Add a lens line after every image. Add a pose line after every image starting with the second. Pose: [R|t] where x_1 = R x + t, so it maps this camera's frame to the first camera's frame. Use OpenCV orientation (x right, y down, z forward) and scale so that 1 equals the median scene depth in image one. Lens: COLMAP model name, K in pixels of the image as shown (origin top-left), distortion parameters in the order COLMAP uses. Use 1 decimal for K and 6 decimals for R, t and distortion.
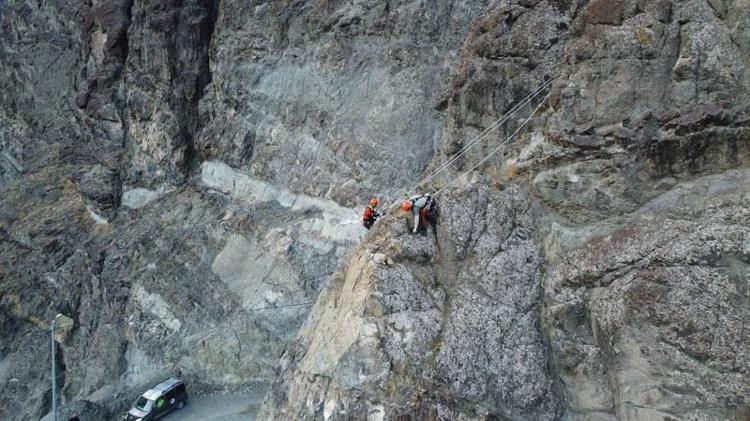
lens RADIAL K [[568.4, 0, 376.2], [0, 568.4, 214.6], [0, 0, 1]] dist [0.004054, -0.004906]
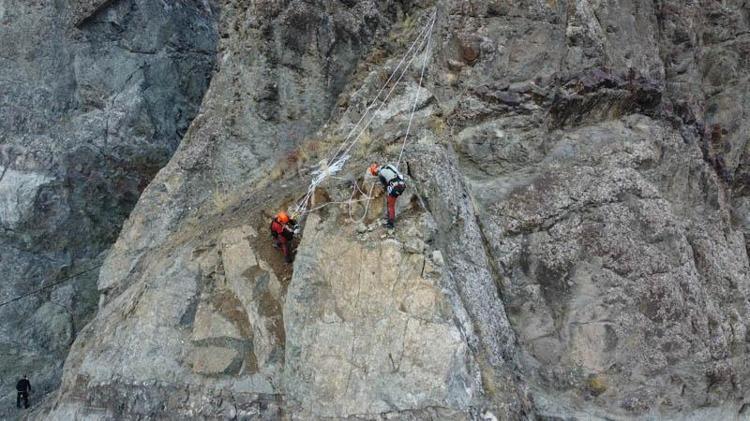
lens RADIAL K [[568.4, 0, 376.2], [0, 568.4, 214.6], [0, 0, 1]] dist [0.004054, -0.004906]
pose [[0.647038, -0.163729, 0.744671, -0.417655], [0.058861, 0.984483, 0.165312, -0.071920], [-0.760182, -0.063131, 0.646635, 0.340846]]
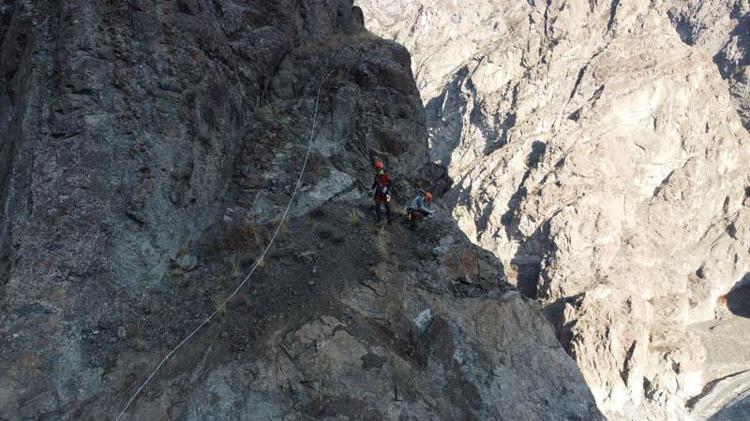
lens RADIAL K [[568.4, 0, 376.2], [0, 568.4, 214.6], [0, 0, 1]] dist [0.004054, -0.004906]
pose [[-0.265812, -0.036786, 0.963323, -0.590231], [0.054327, 0.997112, 0.053067, -0.089938], [-0.962493, 0.066441, -0.263046, 0.989695]]
